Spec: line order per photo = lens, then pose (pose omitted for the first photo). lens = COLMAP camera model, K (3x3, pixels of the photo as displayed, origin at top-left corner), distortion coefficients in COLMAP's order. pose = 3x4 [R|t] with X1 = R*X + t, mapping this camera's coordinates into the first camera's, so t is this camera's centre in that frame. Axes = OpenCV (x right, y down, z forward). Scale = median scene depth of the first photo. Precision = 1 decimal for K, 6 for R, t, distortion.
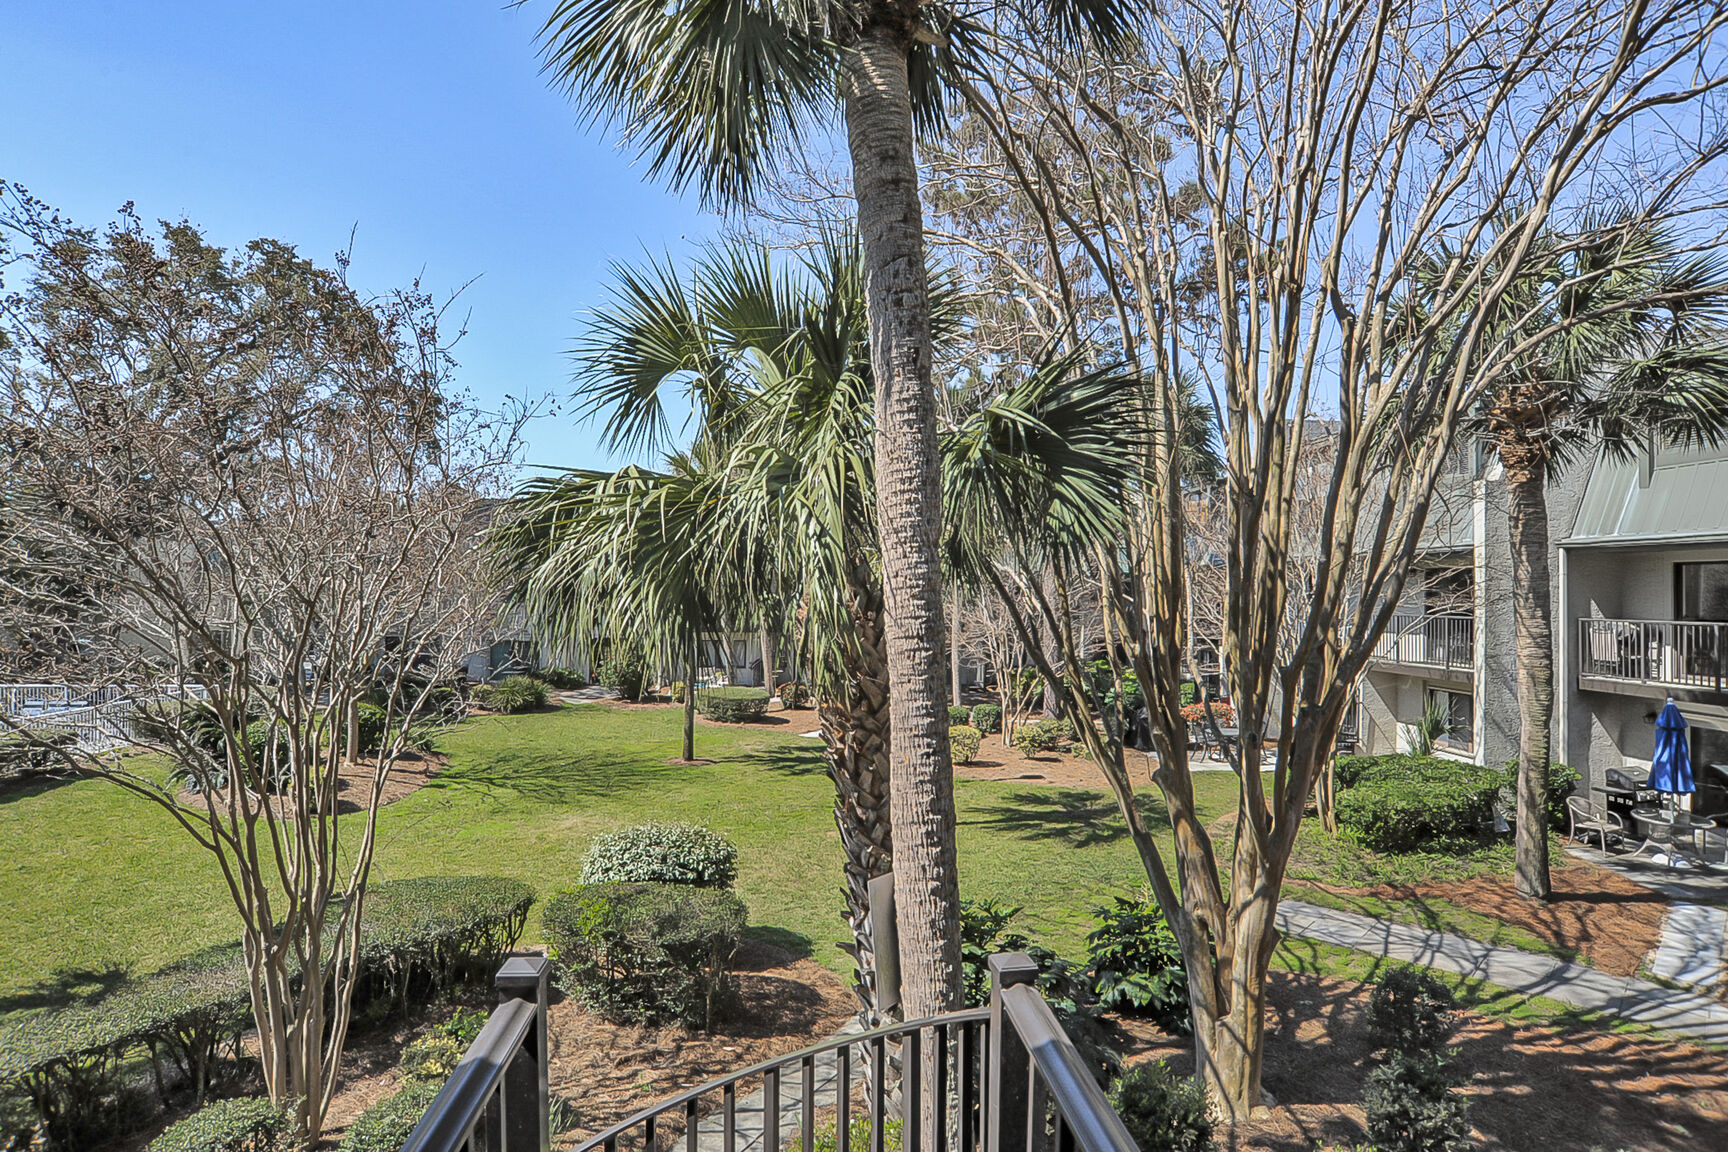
lens RADIAL K [[885.9, 0, 861.8], [0, 885.9, 592.9], [0, 0, 1]] dist [-0.072715, 0.024334]
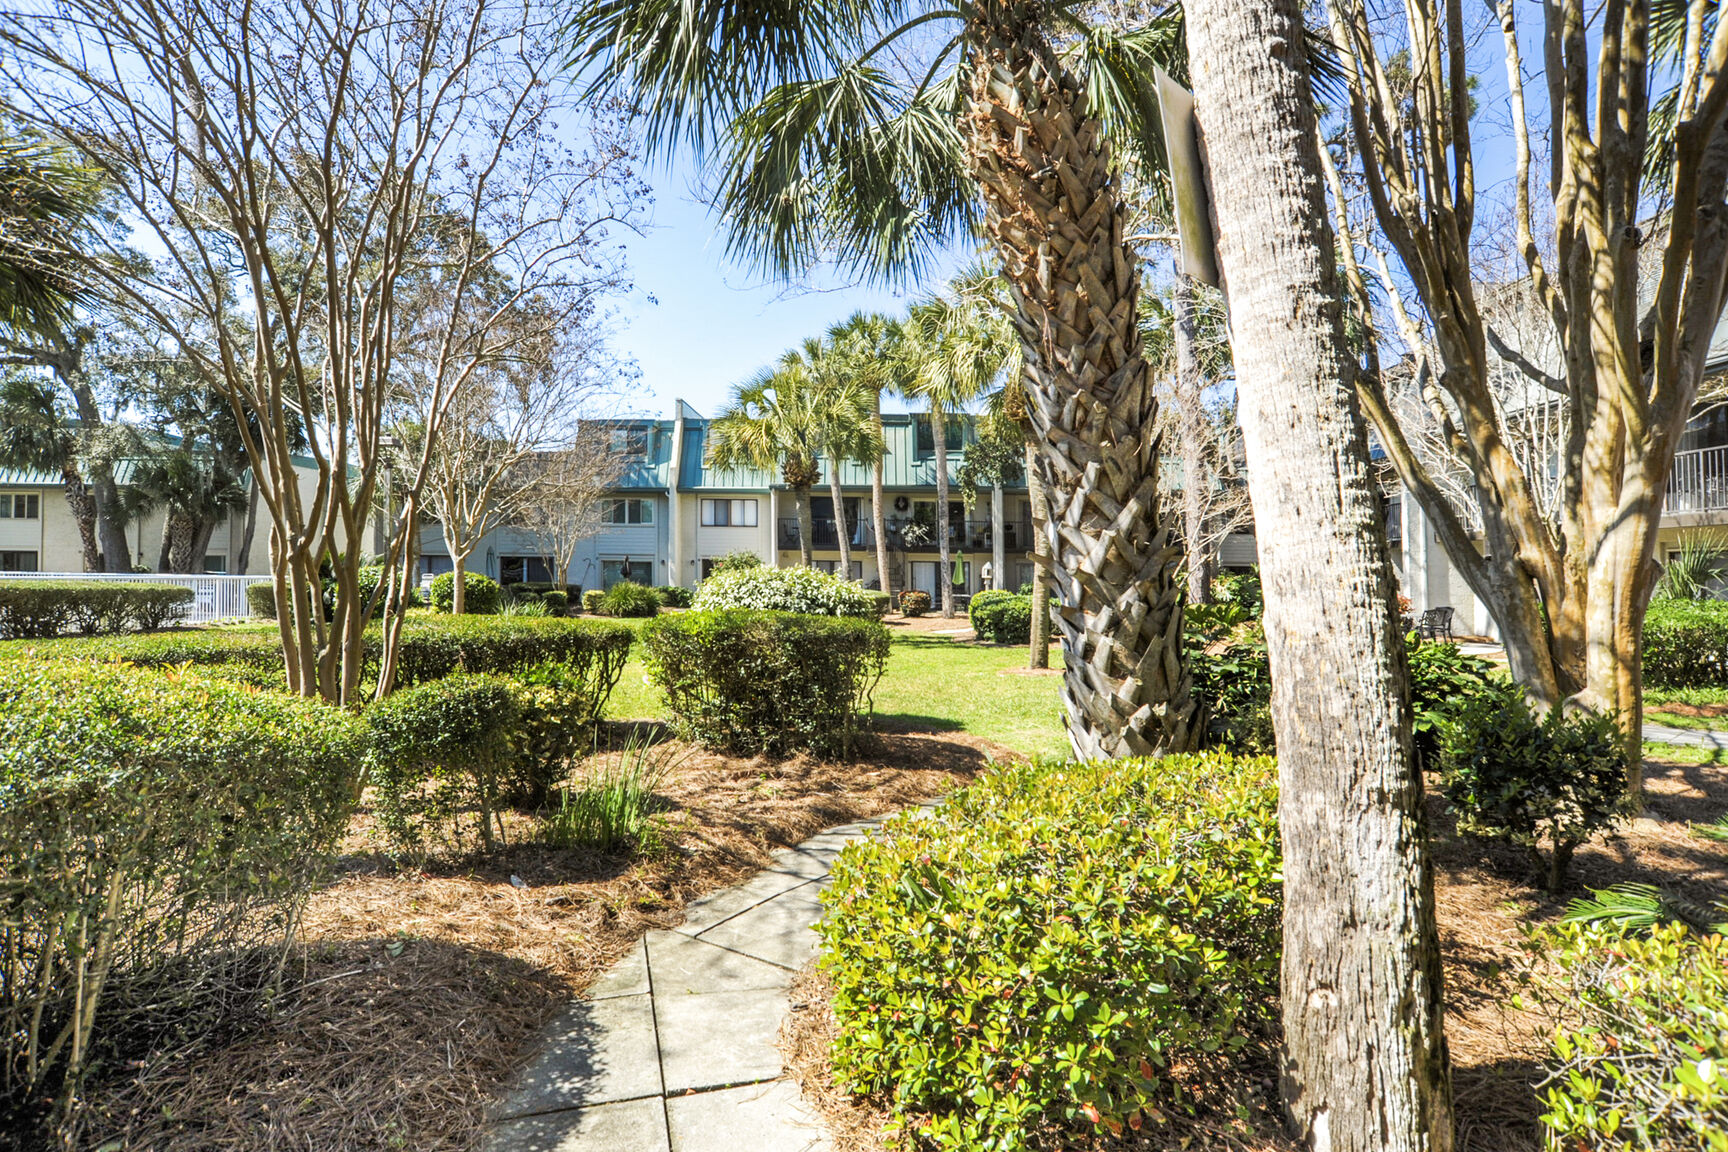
lens RADIAL K [[885.9, 0, 861.8], [0, 885.9, 592.9], [0, 0, 1]] dist [-0.072715, 0.024334]
pose [[0.992137, -0.004235, -0.125089, -0.074629], [0.004510, 0.999988, 0.001909, 0.435765], [0.125079, -0.002458, 0.992144, 0.260856]]
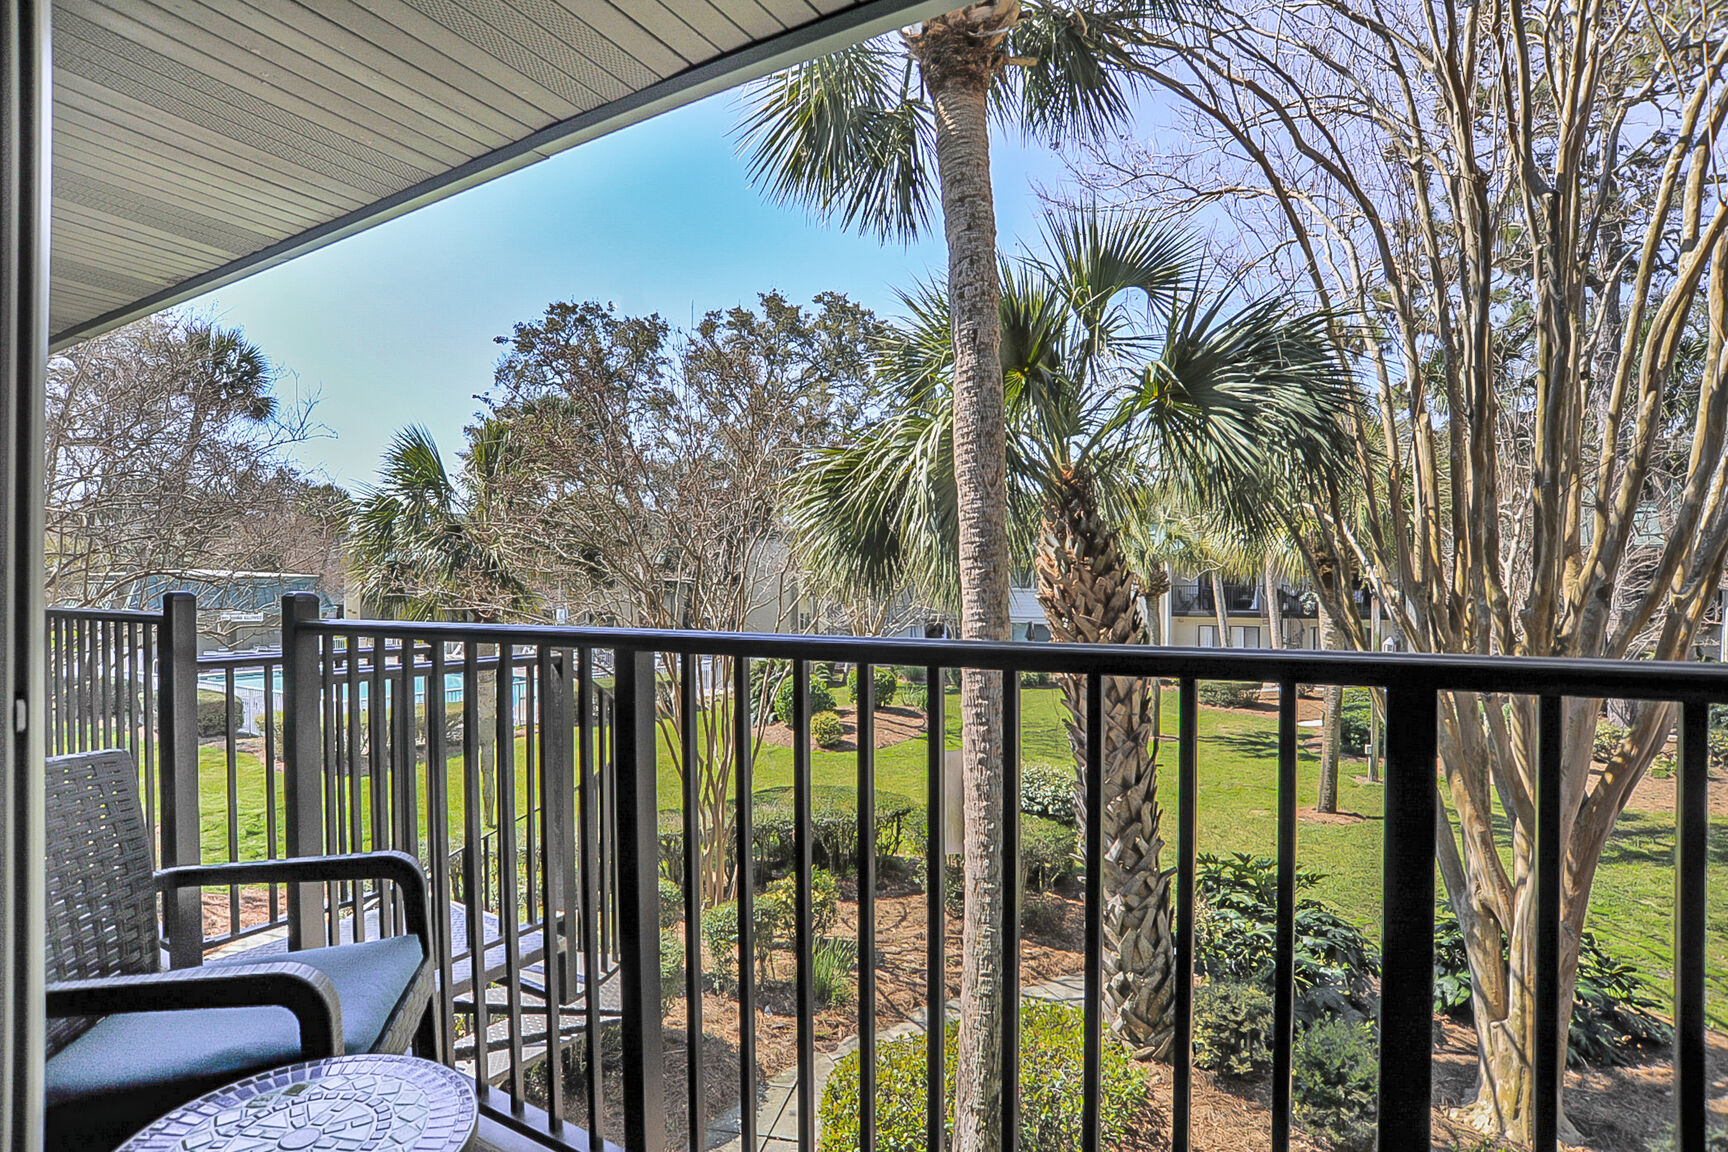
lens RADIAL K [[908.5, 0, 870.5], [0, 908.5, 582.4], [0, 0, 1]] dist [-0.088938, 0.042792]
pose [[0.812768, -0.010250, -0.582498, 0.444469], [0.007622, 0.999947, -0.006961, 0.058870], [0.582538, 0.001218, 0.812803, -0.085268]]
